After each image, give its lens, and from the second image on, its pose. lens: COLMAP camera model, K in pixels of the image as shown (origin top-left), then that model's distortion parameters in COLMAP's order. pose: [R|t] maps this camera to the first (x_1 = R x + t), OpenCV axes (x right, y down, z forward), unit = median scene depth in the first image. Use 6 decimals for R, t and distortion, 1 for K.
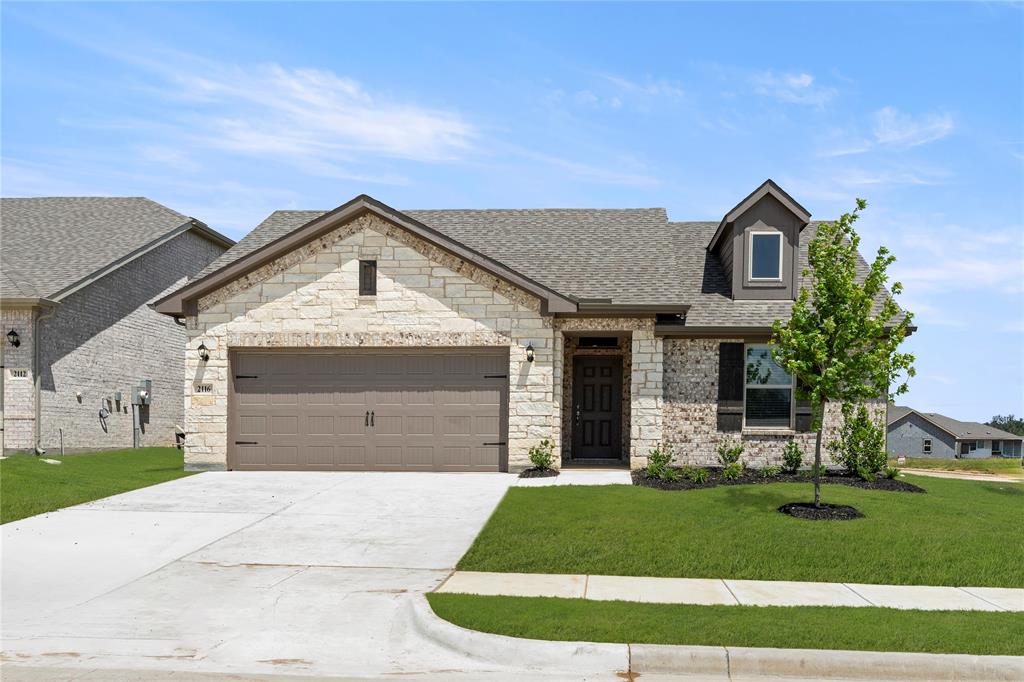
lens RADIAL K [[634.7, 0, 512.0], [0, 634.7, 341.0], [0, 0, 1]] dist [-0.001427, -0.000580]
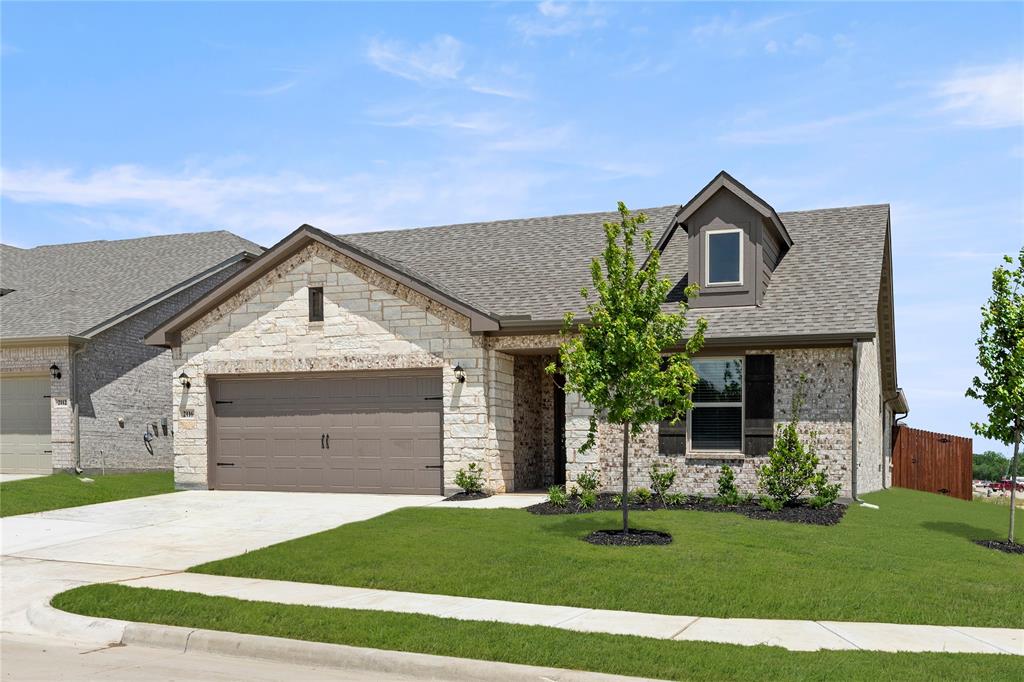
lens RADIAL K [[713.0, 0, 512.0], [0, 713.0, 358.1], [0, 0, 1]] dist [0.000460, -0.000713]
pose [[0.968142, -0.030003, -0.248599, 0.367649], [0.030466, 0.999534, -0.001985, -0.000516], [0.248543, -0.005652, 0.968604, -0.040956]]
